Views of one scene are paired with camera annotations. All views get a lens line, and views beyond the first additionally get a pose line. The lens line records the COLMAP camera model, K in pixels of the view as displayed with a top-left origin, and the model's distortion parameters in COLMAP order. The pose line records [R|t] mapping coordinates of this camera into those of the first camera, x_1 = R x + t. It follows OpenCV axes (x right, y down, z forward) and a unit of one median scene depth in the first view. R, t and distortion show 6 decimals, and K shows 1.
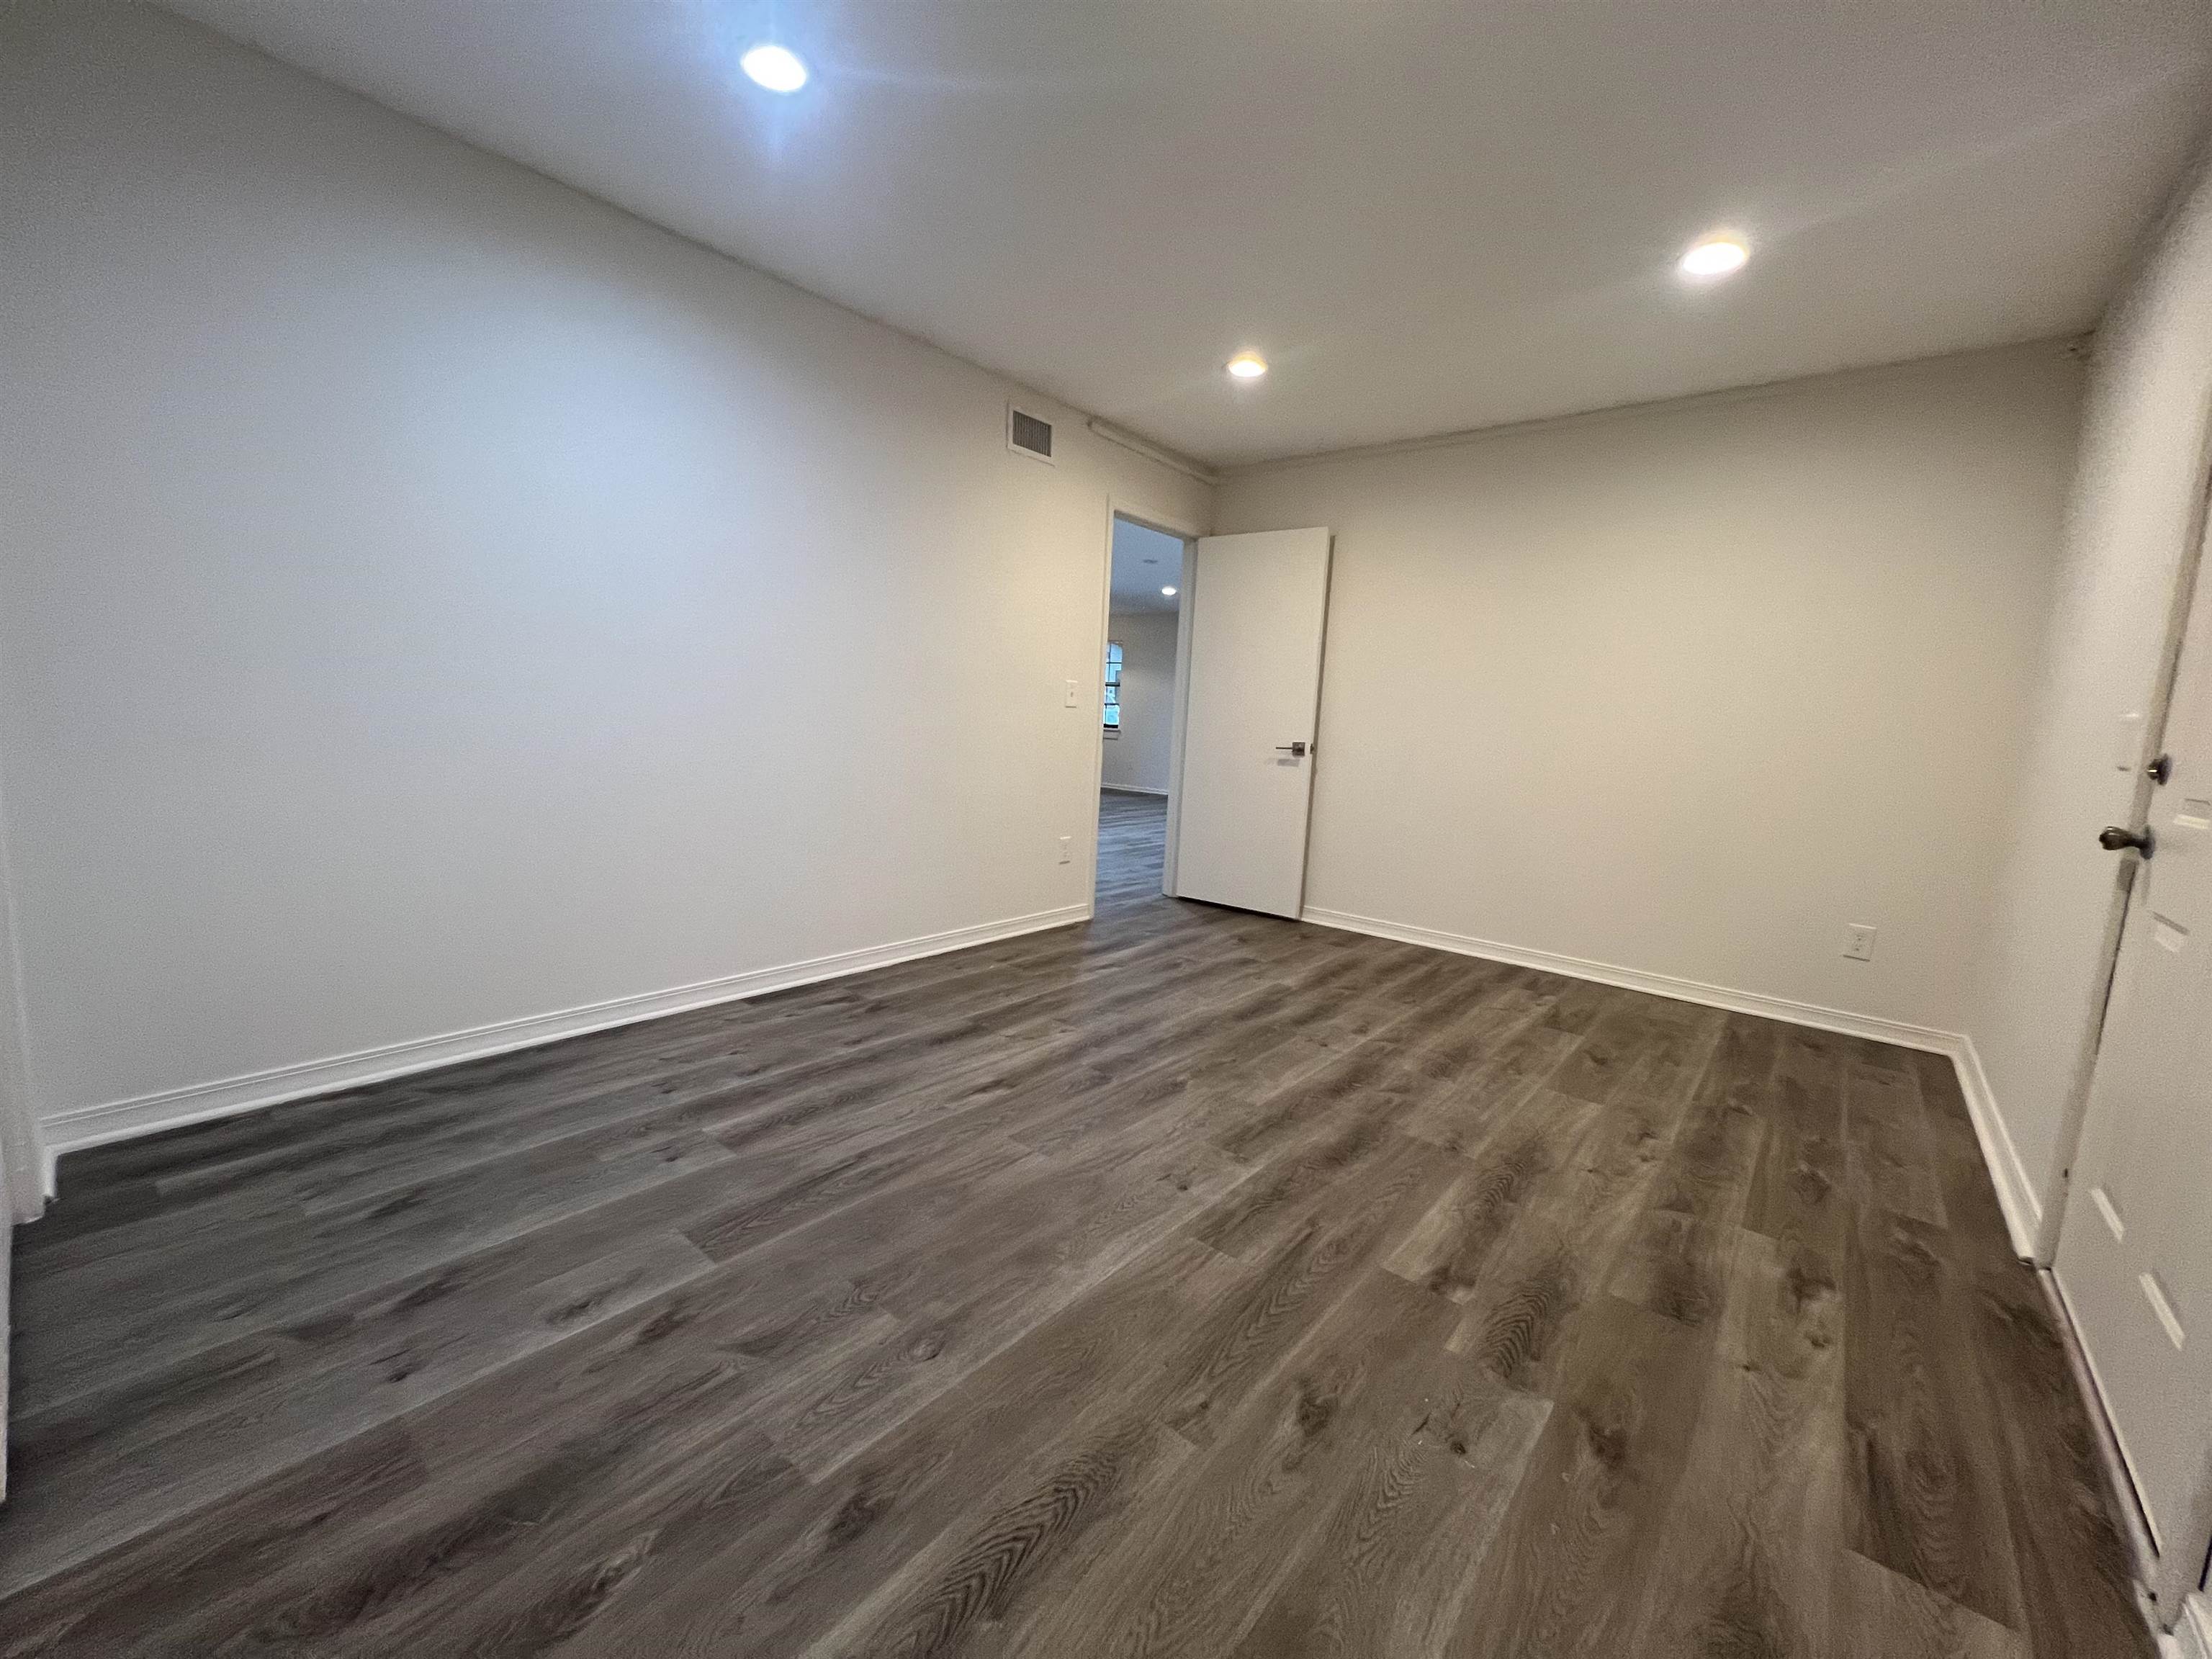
lens RADIAL K [[888.9, 0, 1103.3], [0, 888.9, 824.0], [0, 0, 1]] dist [-0.001982, 0.000455]
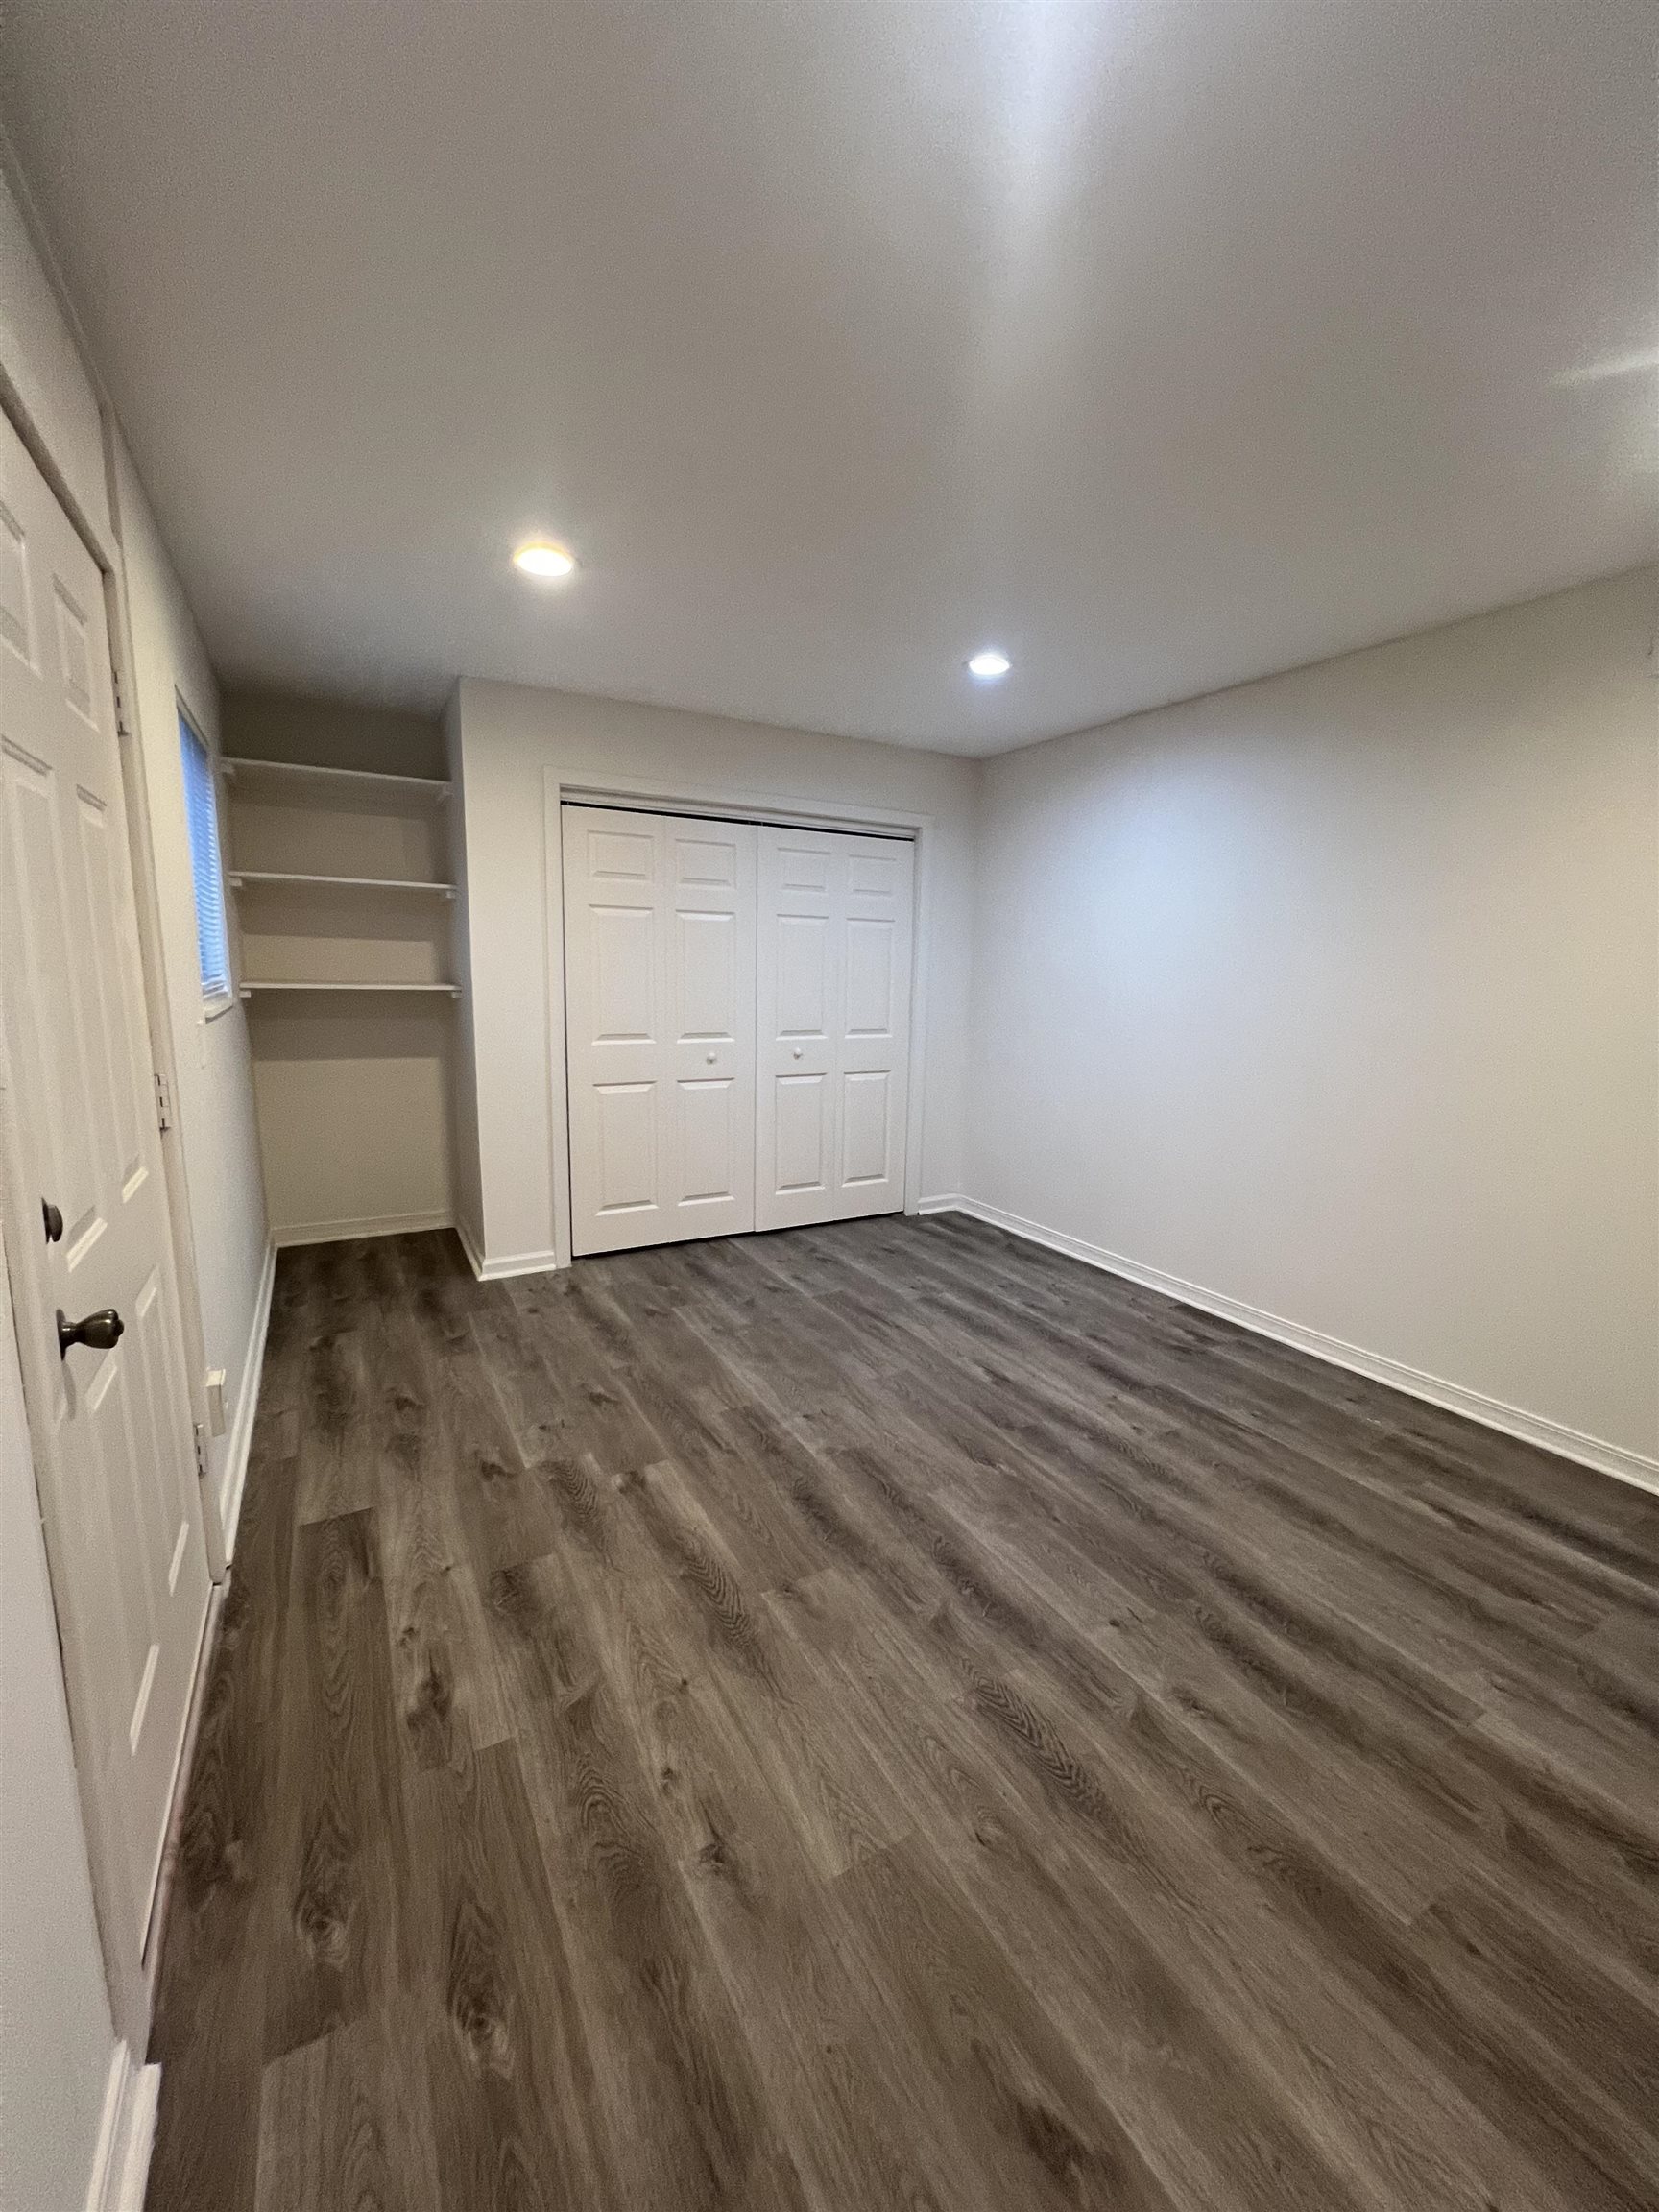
lens RADIAL K [[888.9, 0, 832.2], [0, 888.9, 1110.4], [0, 0, 1]] dist [-0.001982, 0.000455]
pose [[-0.352190, 0.098981, -0.930680, 1.167476], [-0.155025, 0.974487, 0.162305, -0.241407], [0.923000, 0.201441, -0.327860, 1.263509]]
